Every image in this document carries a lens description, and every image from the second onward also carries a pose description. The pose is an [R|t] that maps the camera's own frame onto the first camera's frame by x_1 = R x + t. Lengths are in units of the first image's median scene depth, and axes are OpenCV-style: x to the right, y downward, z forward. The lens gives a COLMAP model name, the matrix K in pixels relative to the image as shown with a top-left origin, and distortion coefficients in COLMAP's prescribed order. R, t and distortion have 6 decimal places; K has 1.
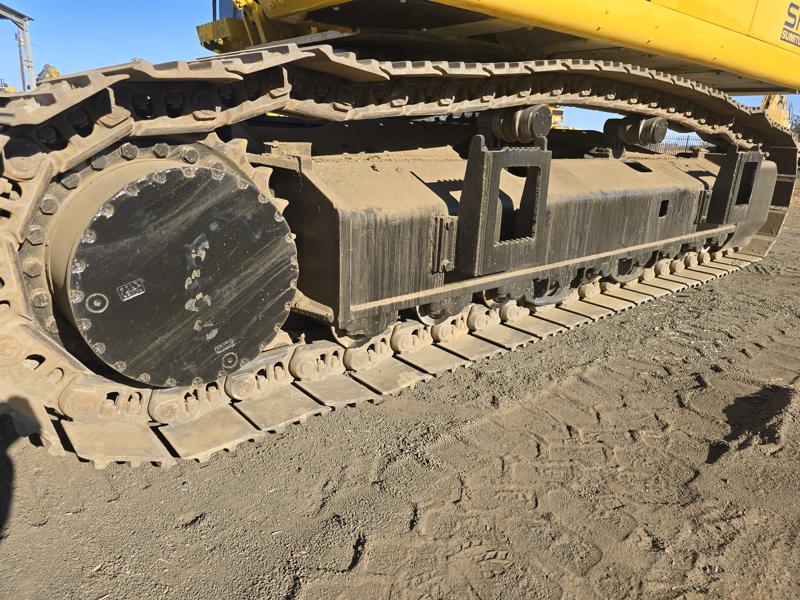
lens RADIAL K [[533.2, 0, 400.0], [0, 533.2, 300.0], [0, 0, 1]] dist [0.063418, -0.062647]
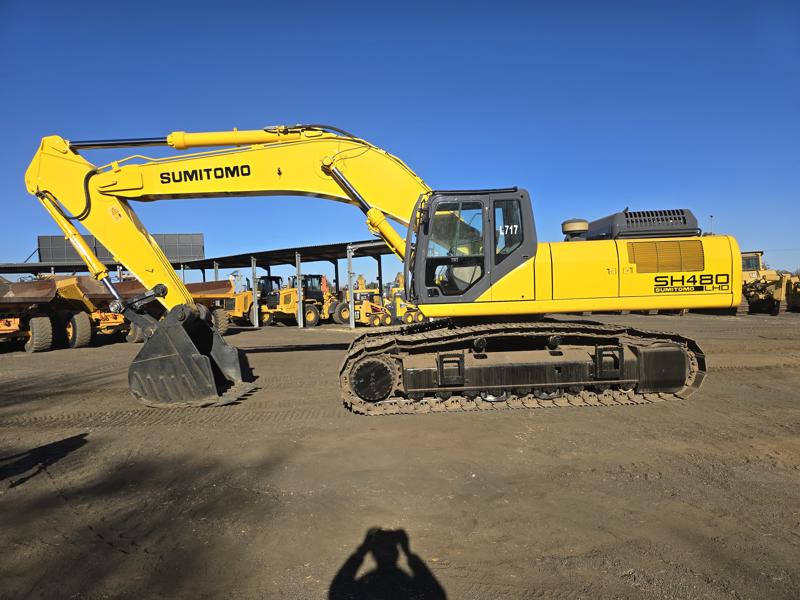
lens RADIAL K [[533.2, 0, 400.0], [0, 533.2, 300.0], [0, 0, 1]] dist [0.063418, -0.062647]
pose [[0.785918, -0.061714, -0.615244, 3.219664], [-0.118283, 0.961627, -0.247554, 0.490328], [0.606912, 0.267330, 0.748460, -3.120777]]
